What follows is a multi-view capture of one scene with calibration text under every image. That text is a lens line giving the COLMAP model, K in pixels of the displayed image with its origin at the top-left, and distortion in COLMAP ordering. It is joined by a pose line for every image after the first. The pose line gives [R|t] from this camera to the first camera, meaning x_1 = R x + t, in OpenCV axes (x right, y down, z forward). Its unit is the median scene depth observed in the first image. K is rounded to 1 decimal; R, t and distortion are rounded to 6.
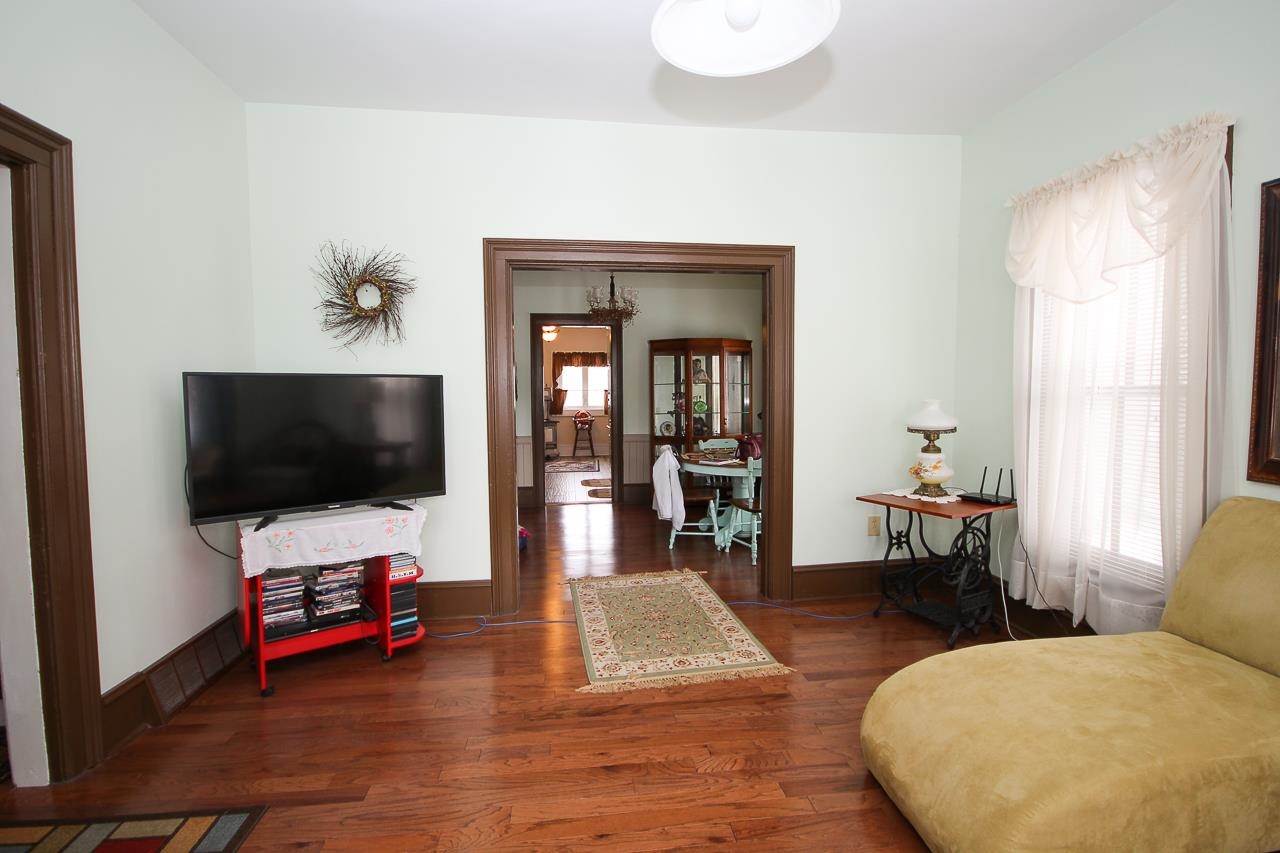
lens RADIAL K [[599.5, 0, 640.0], [0, 599.5, 426.5], [0, 0, 1]] dist [0.016739, -0.012552]
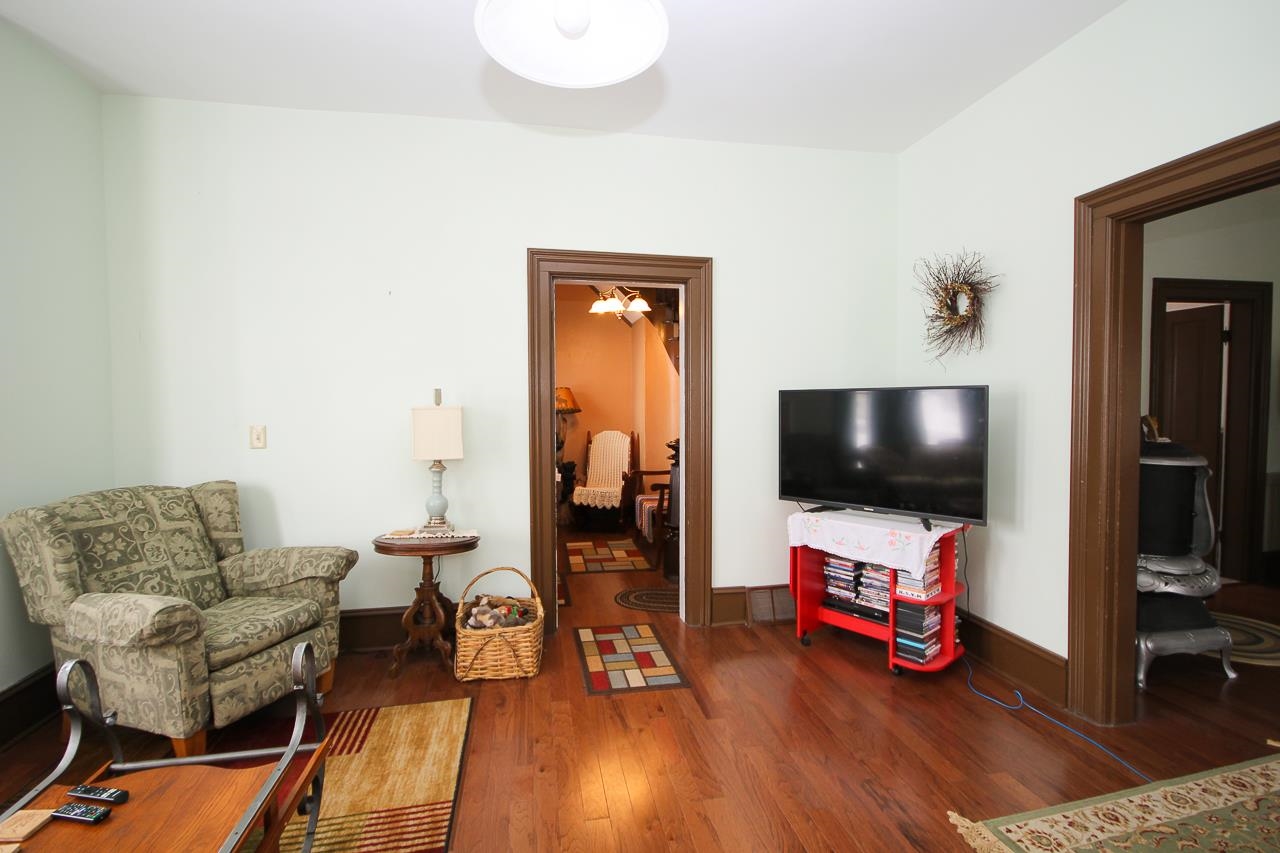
lens RADIAL K [[599.5, 0, 640.0], [0, 599.5, 426.5], [0, 0, 1]] dist [0.016739, -0.012552]
pose [[0.040782, 0.040601, -0.998343, 0.551937], [-0.049693, 0.998020, 0.038558, -0.038553], [0.997932, 0.048039, 0.042719, 0.523415]]
